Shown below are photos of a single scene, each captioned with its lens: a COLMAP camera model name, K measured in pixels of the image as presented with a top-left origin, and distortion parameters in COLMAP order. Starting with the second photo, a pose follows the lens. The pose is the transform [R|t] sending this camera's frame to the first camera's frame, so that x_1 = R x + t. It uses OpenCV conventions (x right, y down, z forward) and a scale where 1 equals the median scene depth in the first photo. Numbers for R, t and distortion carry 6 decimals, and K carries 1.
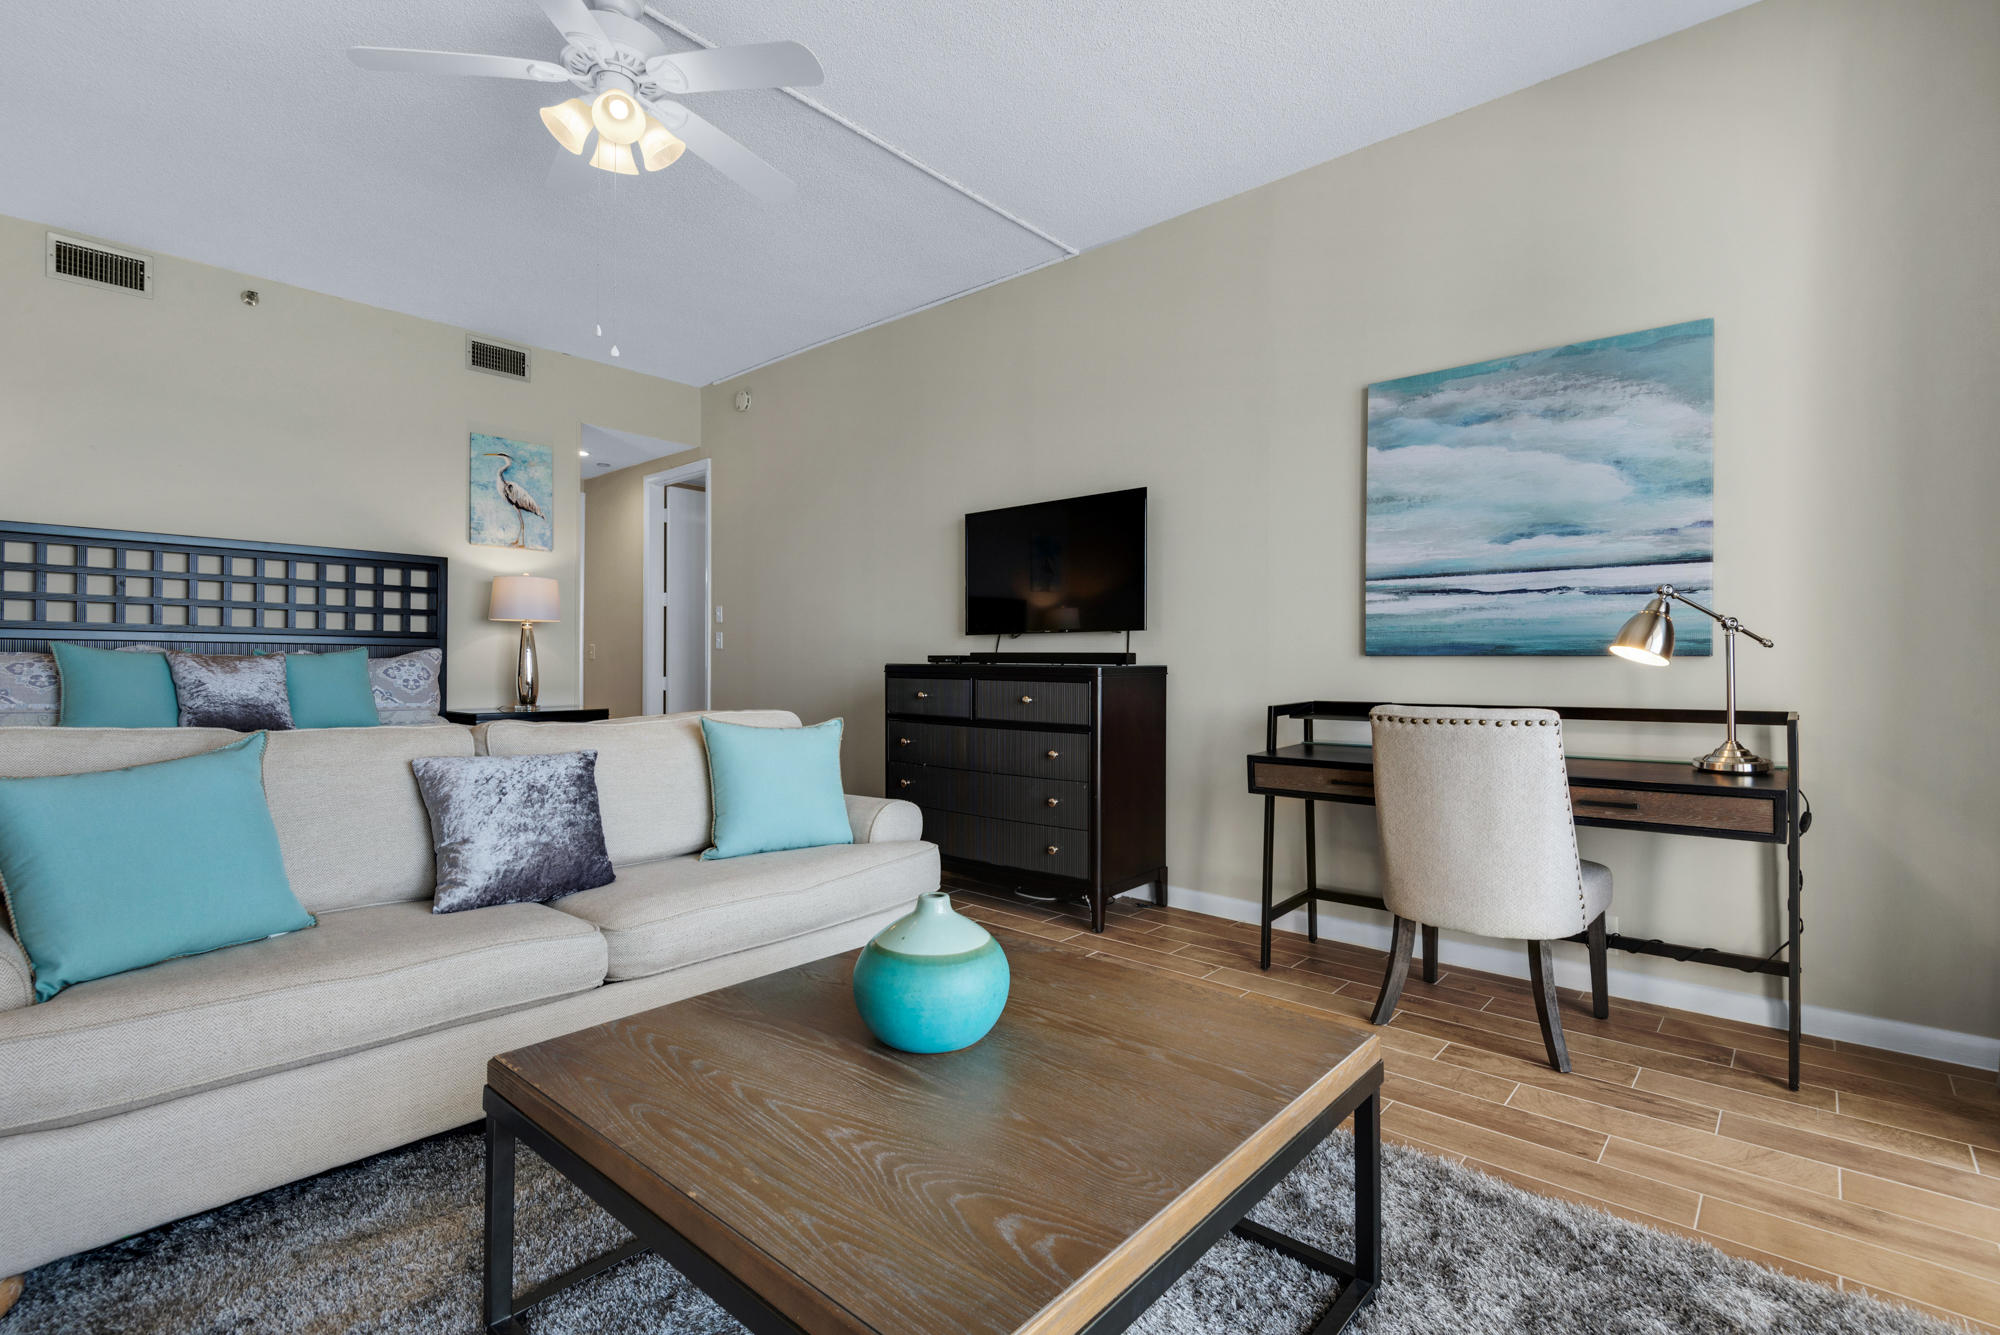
lens RADIAL K [[920.6, 0, 998.1], [0, 920.6, 659.1], [0, 0, 1]] dist [0.020160, -0.011713]
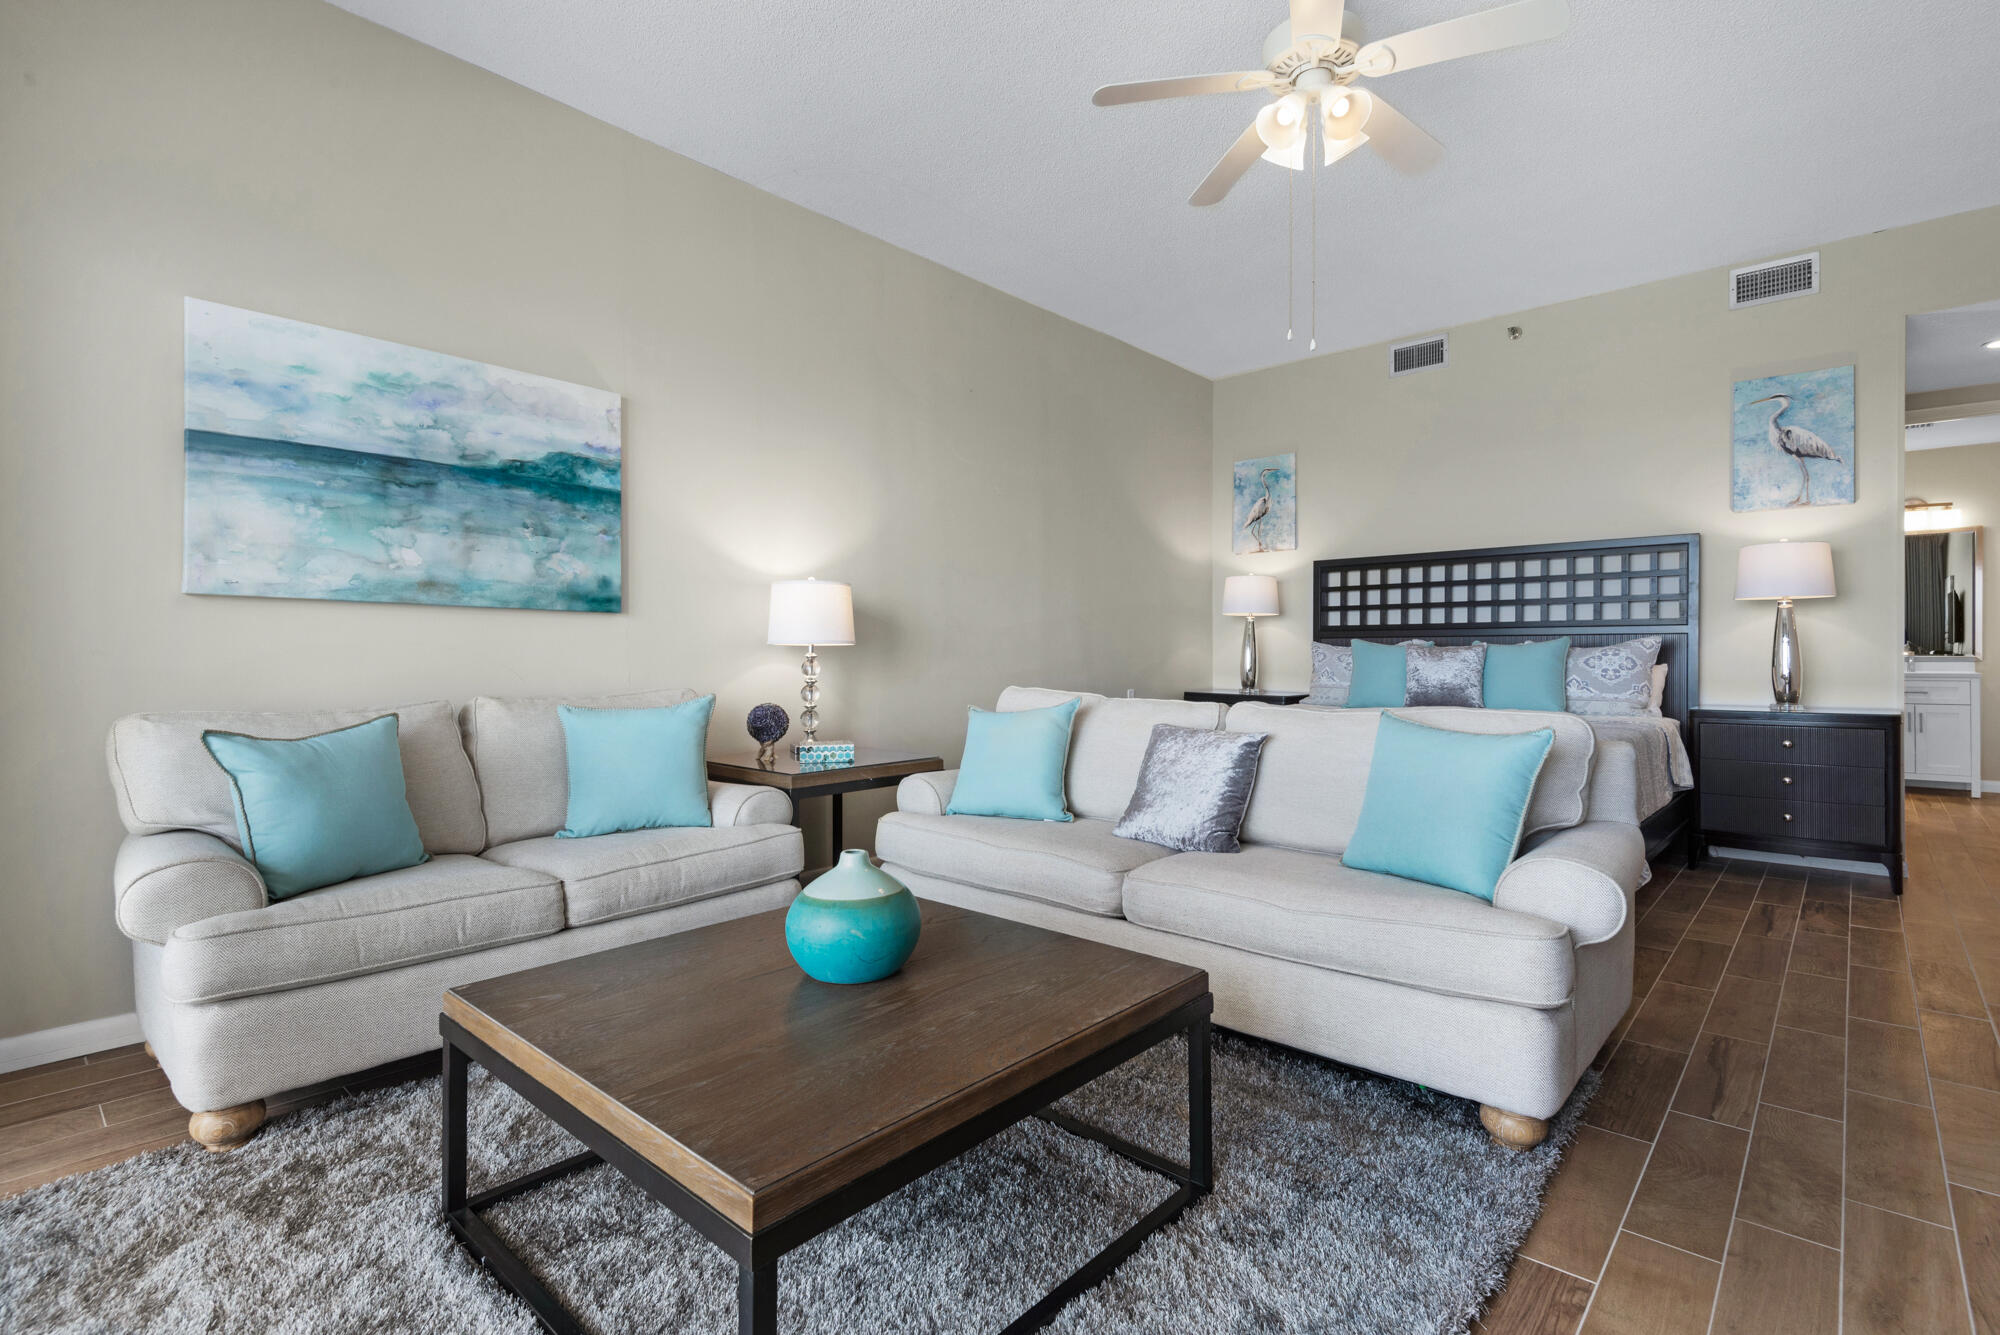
lens RADIAL K [[920.6, 0, 1006.3], [0, 920.6, 669.2], [0, 0, 1]] dist [0.020160, -0.011713]
pose [[-0.002000, 0.012158, -0.999924, 0.337214], [0.009534, 0.999881, 0.012138, 0.004278], [0.999953, -0.009509, -0.002115, 0.371809]]
